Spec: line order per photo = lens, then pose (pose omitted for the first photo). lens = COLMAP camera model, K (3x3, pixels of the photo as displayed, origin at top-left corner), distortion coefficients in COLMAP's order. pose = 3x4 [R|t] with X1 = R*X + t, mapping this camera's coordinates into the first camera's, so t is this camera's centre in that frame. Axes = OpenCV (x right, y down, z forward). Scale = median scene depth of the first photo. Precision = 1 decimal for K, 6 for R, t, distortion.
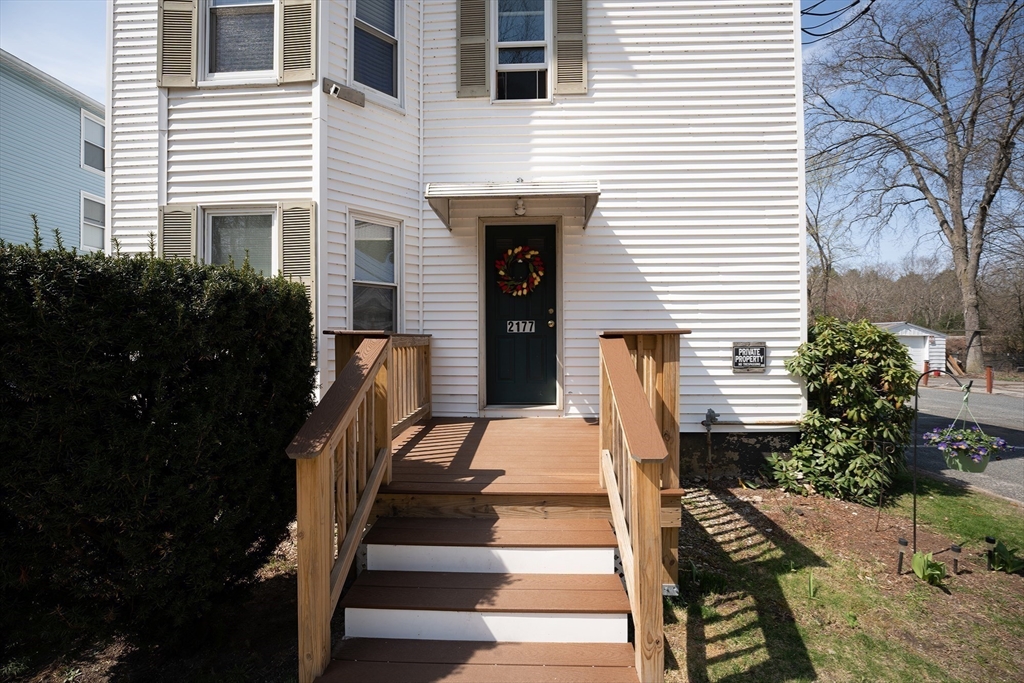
lens RADIAL K [[416.3, 0, 511.3], [0, 416.3, 338.7], [0, 0, 1]] dist [-0.029476, 0.004202]
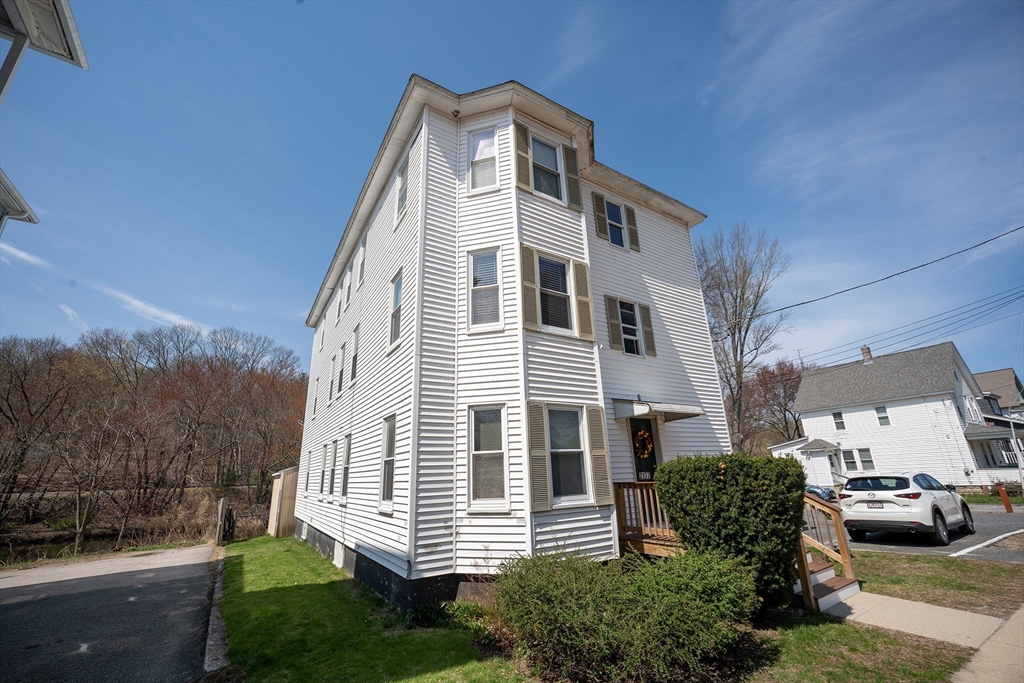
lens RADIAL K [[416.3, 0, 511.5], [0, 416.3, 341.0], [0, 0, 1]] dist [-0.029476, 0.004202]
pose [[0.826166, 0.148963, 0.543379, -1.540050], [0.034576, 0.949195, -0.312784, -0.042383], [-0.562366, 0.277199, 0.779042, -0.227702]]
